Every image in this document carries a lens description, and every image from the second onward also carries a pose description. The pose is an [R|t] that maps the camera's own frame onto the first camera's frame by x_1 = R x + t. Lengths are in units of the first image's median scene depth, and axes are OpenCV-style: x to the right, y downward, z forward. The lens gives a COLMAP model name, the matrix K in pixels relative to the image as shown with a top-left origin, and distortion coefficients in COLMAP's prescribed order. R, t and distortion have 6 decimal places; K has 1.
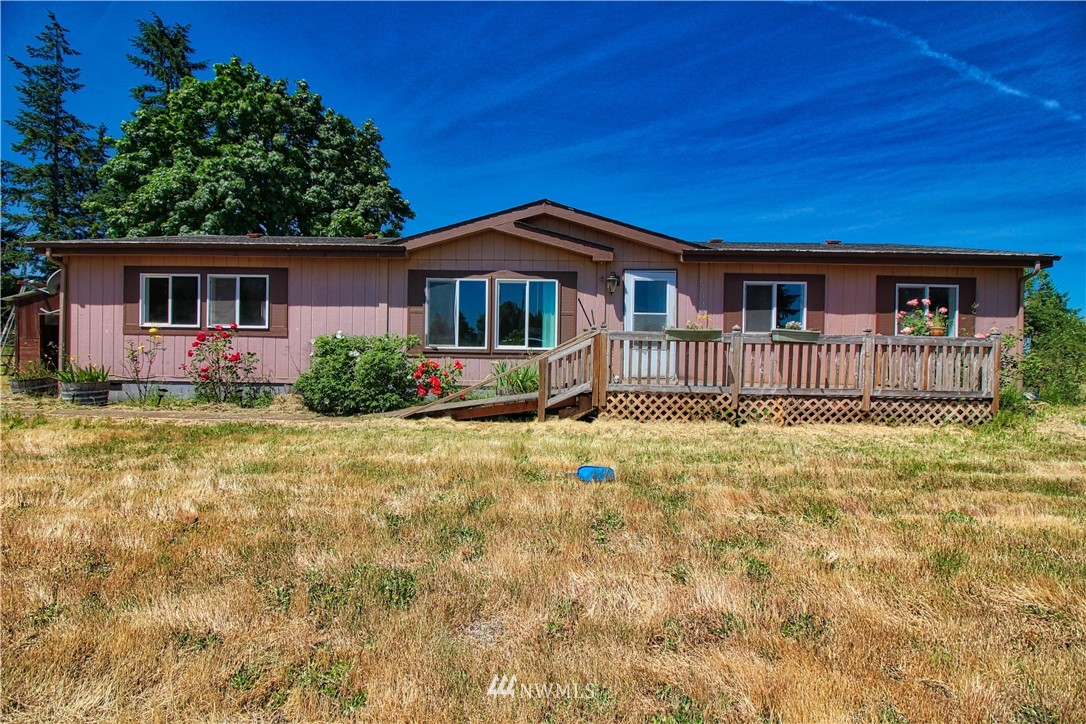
lens RADIAL K [[493.6, 0, 515.9], [0, 493.6, 359.7], [0, 0, 1]] dist [0.016260, 0.000112]
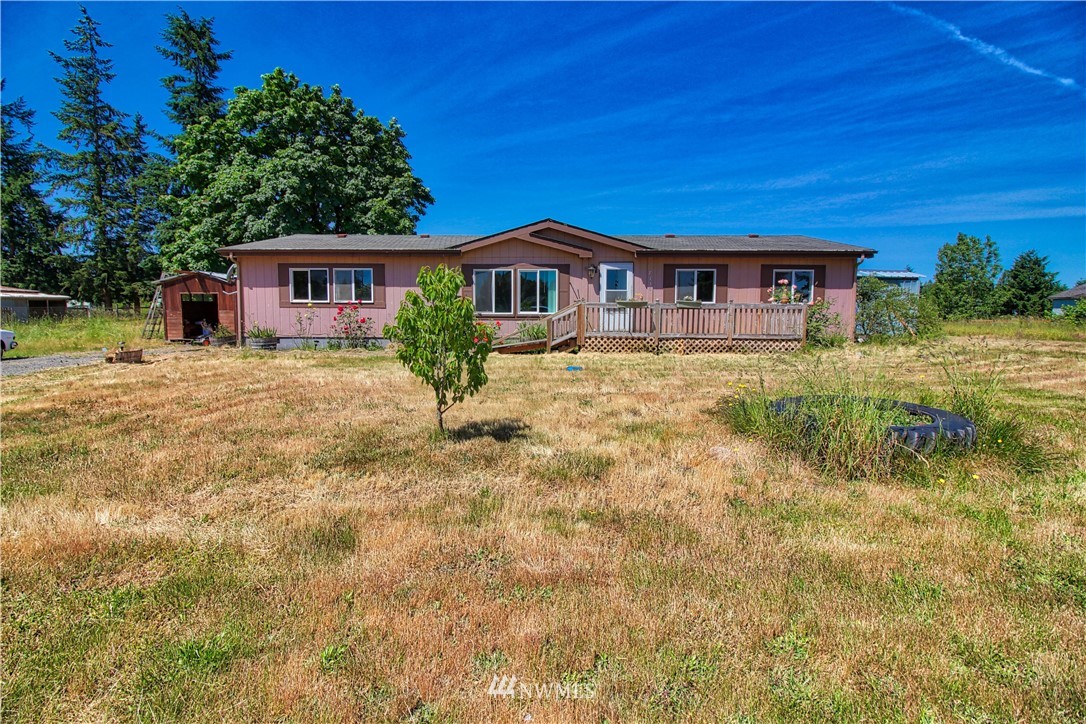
lens RADIAL K [[509.0, 0, 542.1], [0, 509.0, 339.4], [0, 0, 1]] dist [-0.000180, -0.000168]
pose [[0.998691, -0.013918, 0.049211, -0.045856], [0.012794, 0.999652, 0.023071, 0.022239], [-0.049515, -0.022411, 0.998522, -0.612321]]
